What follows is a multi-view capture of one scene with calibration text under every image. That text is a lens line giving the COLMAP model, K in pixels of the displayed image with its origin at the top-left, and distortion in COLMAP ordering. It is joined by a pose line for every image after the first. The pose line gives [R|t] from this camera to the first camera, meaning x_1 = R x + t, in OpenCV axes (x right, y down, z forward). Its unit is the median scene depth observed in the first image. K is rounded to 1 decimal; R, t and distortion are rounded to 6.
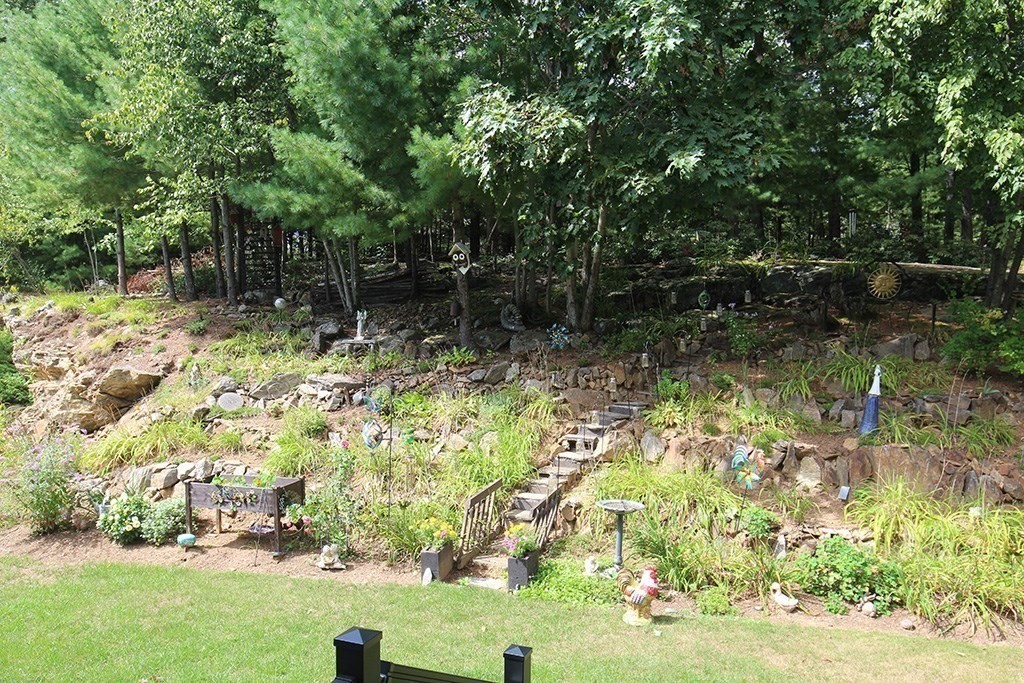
lens RADIAL K [[764.5, 0, 512.0], [0, 764.5, 341.5], [0, 0, 1]] dist [-0.024818, -0.009628]
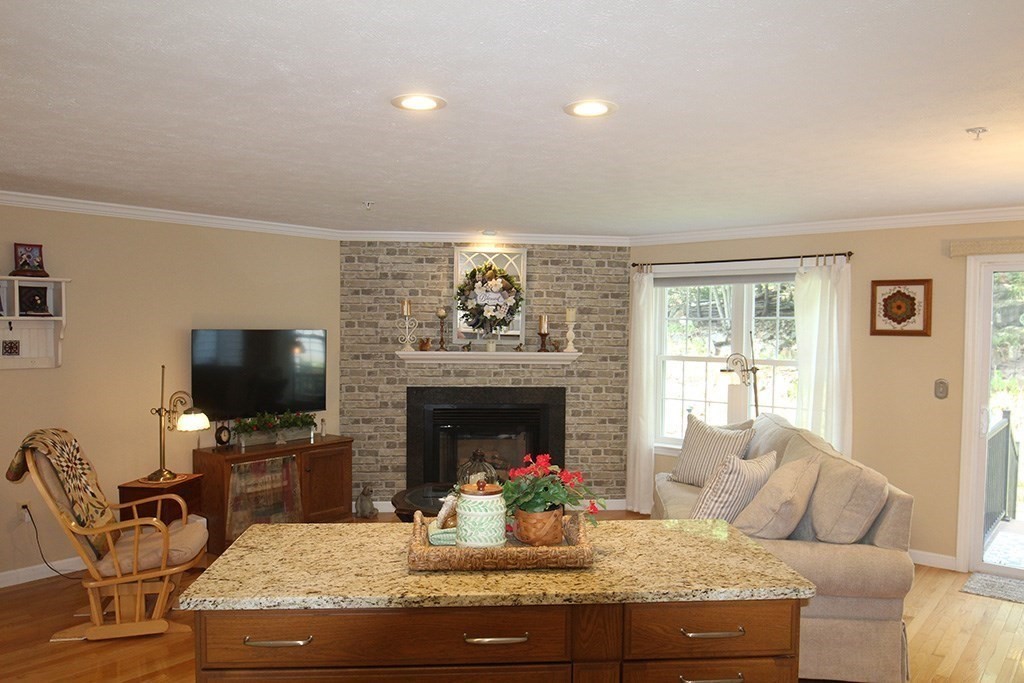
lens RADIAL K [[756.2, 0, 514.1], [0, 756.2, 352.0], [0, 0, 1]] dist [-0.033975, -0.001023]
pose [[0.953215, 0.015380, -0.301901, -0.255166], [-0.014021, 0.999879, 0.006670, 0.006620], [0.301967, -0.002125, 0.953316, -0.629401]]
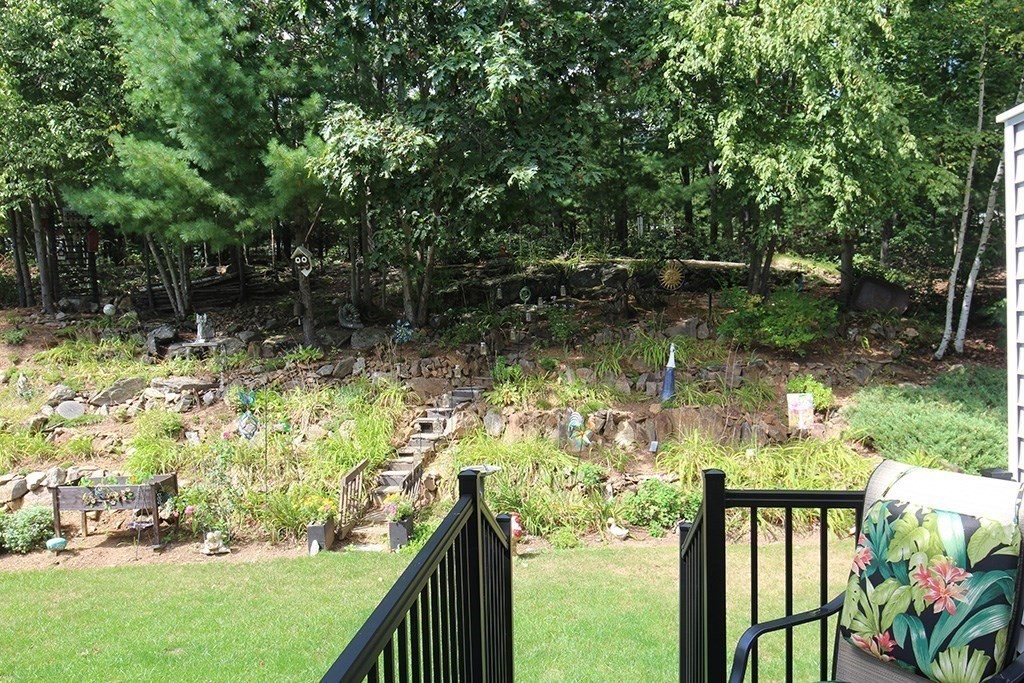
lens RADIAL K [[756.2, 0, 514.1], [0, 756.2, 352.0], [0, 0, 1]] dist [-0.033975, -0.001023]
pose [[0.963488, -0.044178, 0.264082, -0.082642], [0.040545, 0.998993, 0.019194, 0.010422], [-0.264664, -0.007786, 0.964309, -0.102083]]
